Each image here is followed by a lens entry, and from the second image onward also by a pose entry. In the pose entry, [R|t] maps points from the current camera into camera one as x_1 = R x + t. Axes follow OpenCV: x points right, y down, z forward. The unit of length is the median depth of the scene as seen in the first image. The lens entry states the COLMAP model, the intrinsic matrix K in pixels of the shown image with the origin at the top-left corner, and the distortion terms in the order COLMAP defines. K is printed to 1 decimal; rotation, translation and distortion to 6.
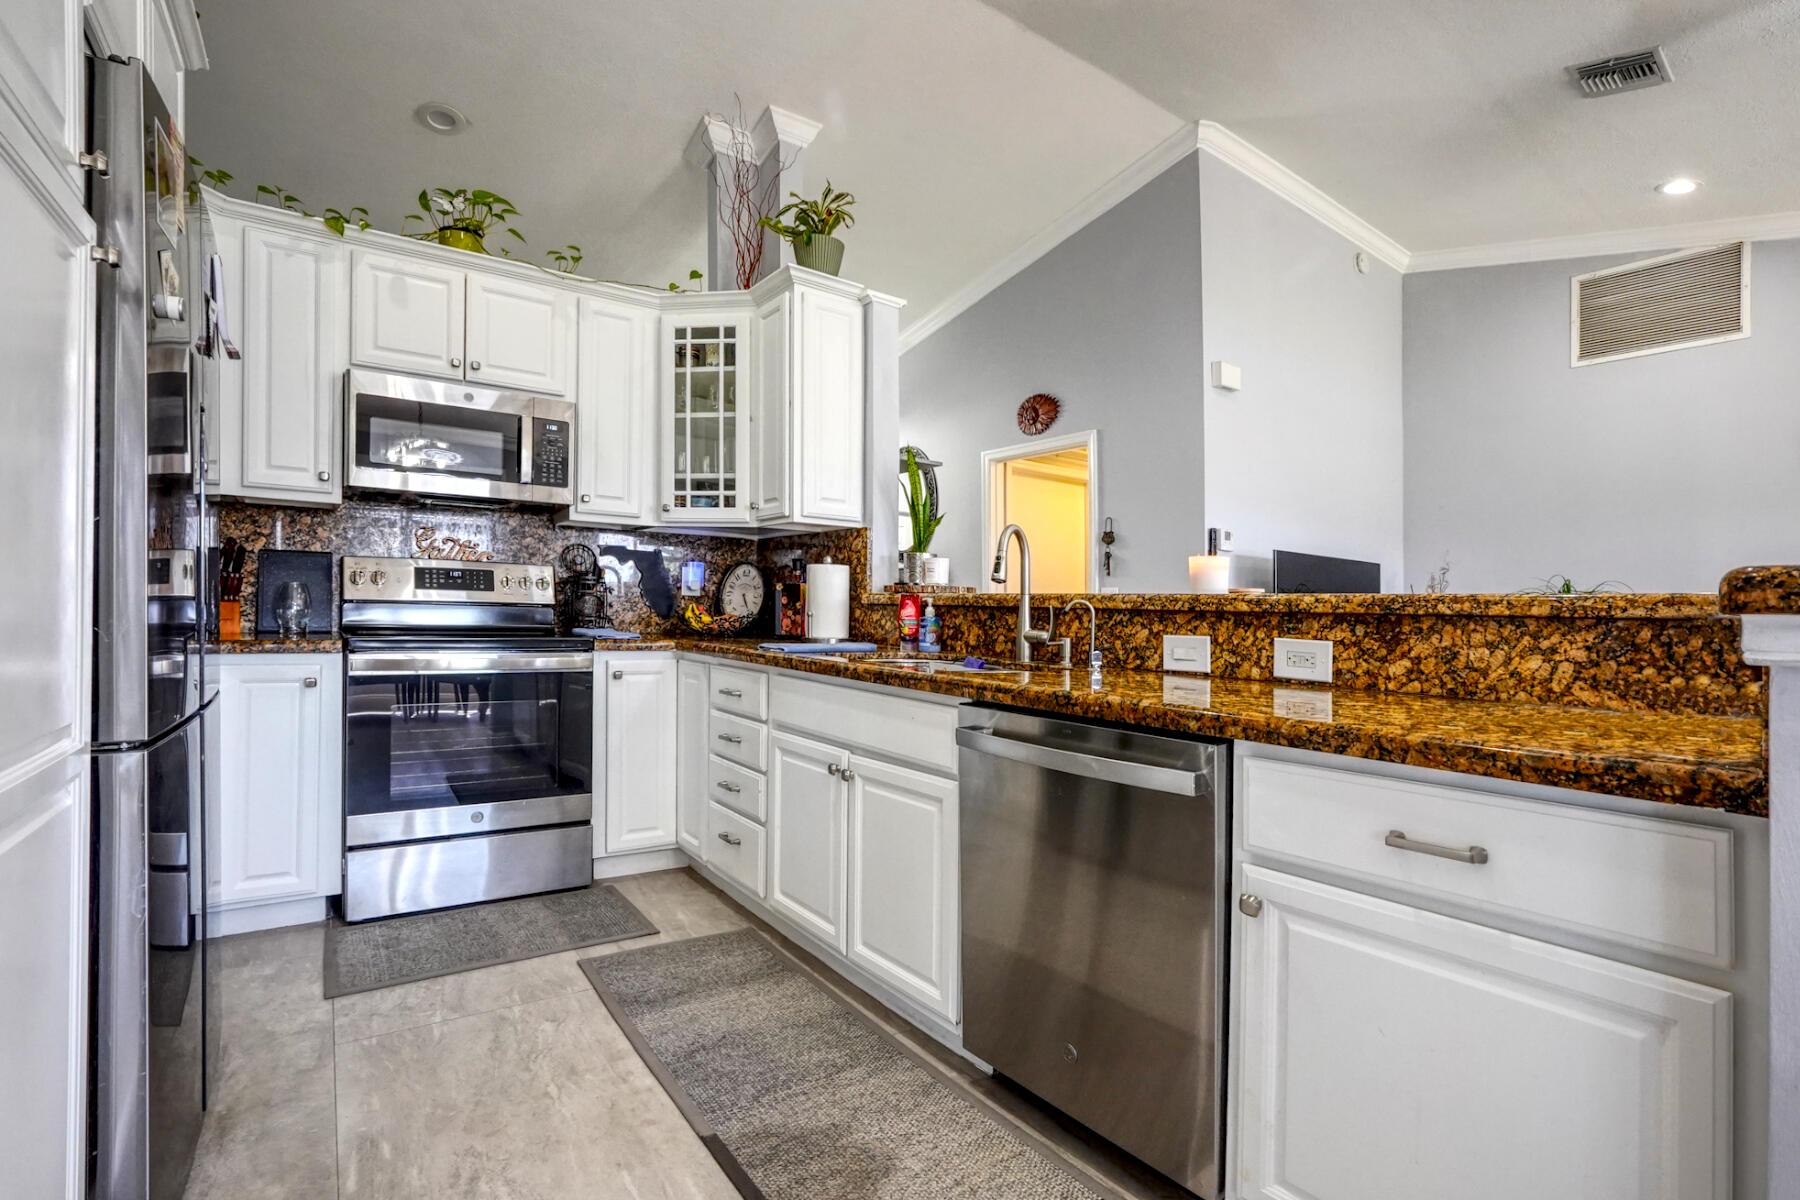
lens RADIAL K [[842.7, 0, 906.9], [0, 842.7, 618.2], [0, 0, 1]] dist [-0.029414, 0.000241]
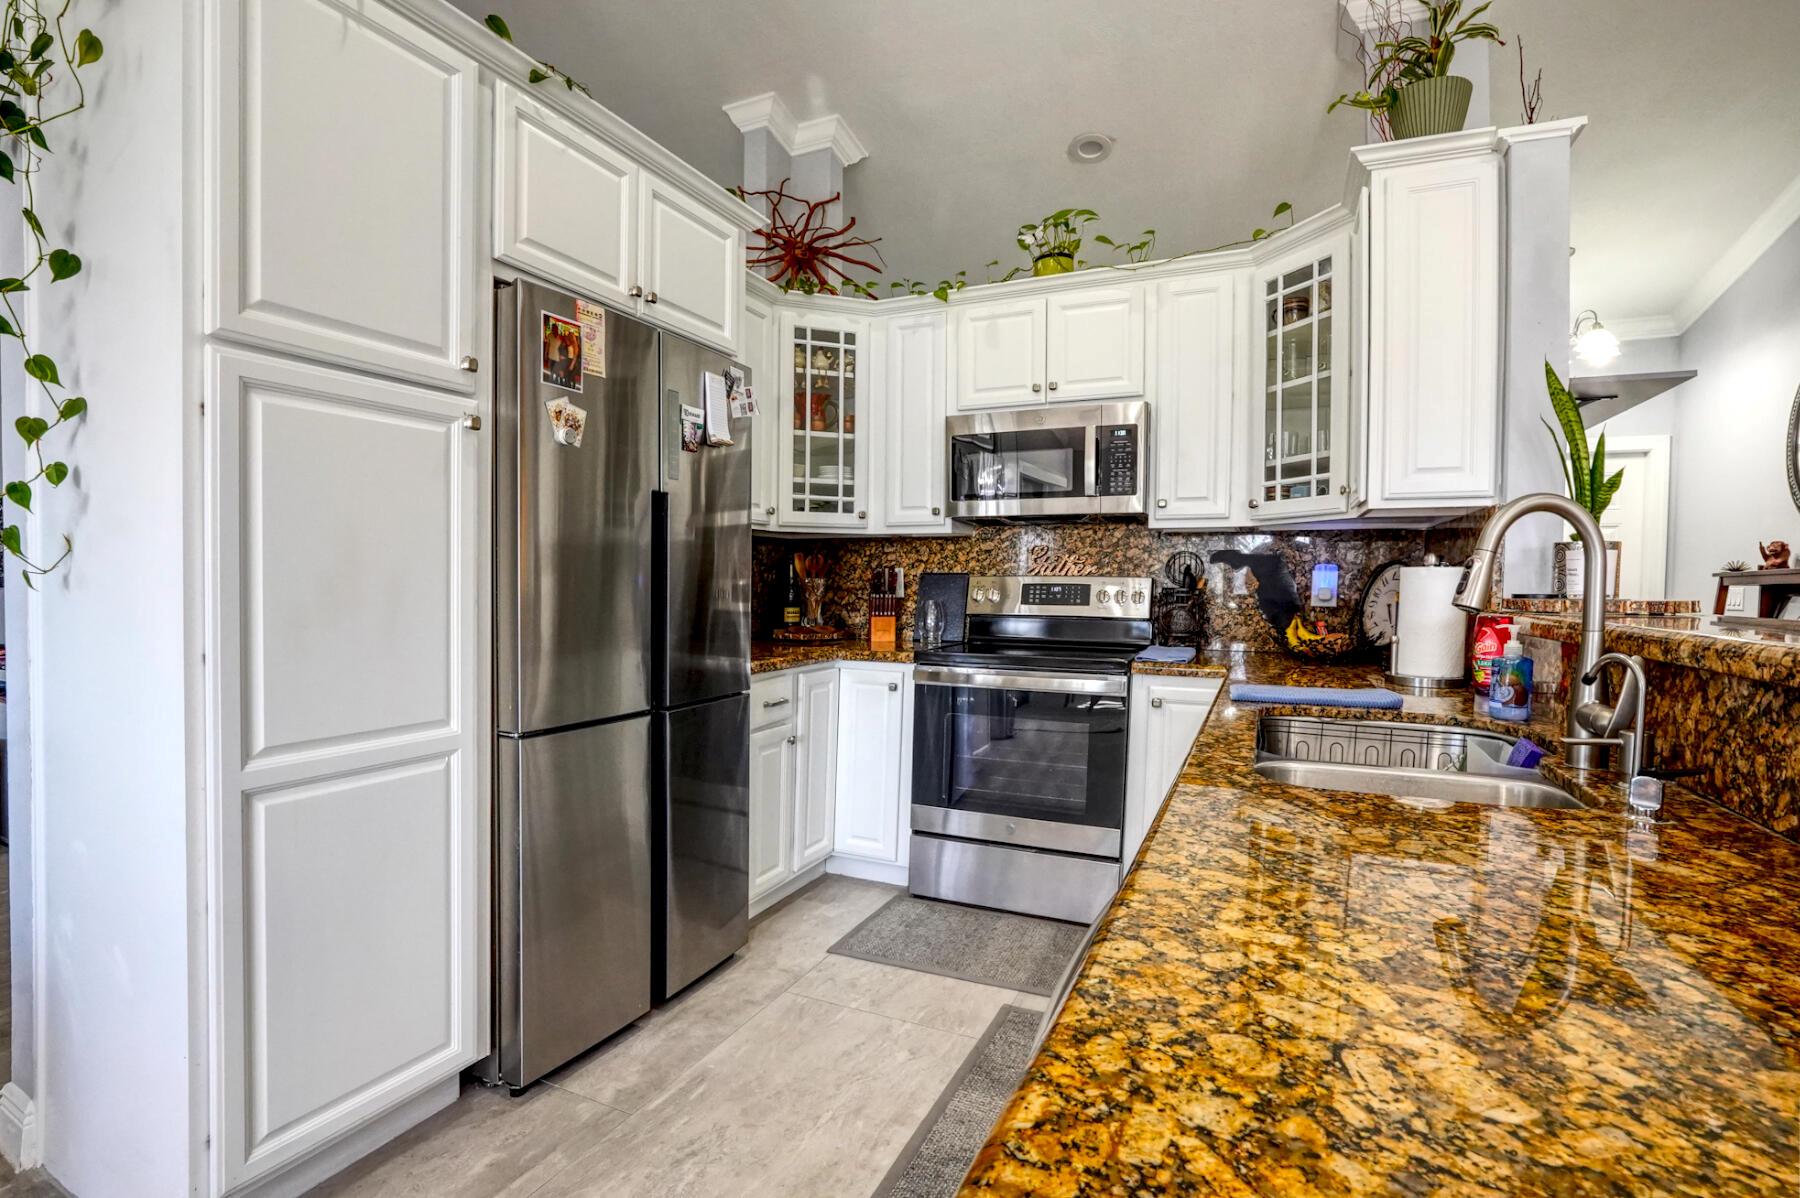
lens RADIAL K [[842.7, 0, 906.9], [0, 842.7, 617.2], [0, 0, 1]] dist [-0.029414, 0.000241]
pose [[0.511927, 0.014050, -0.858914, 0.268233], [-0.003339, 0.999891, 0.014366, -0.032593], [0.859023, -0.004487, 0.511918, 0.304736]]
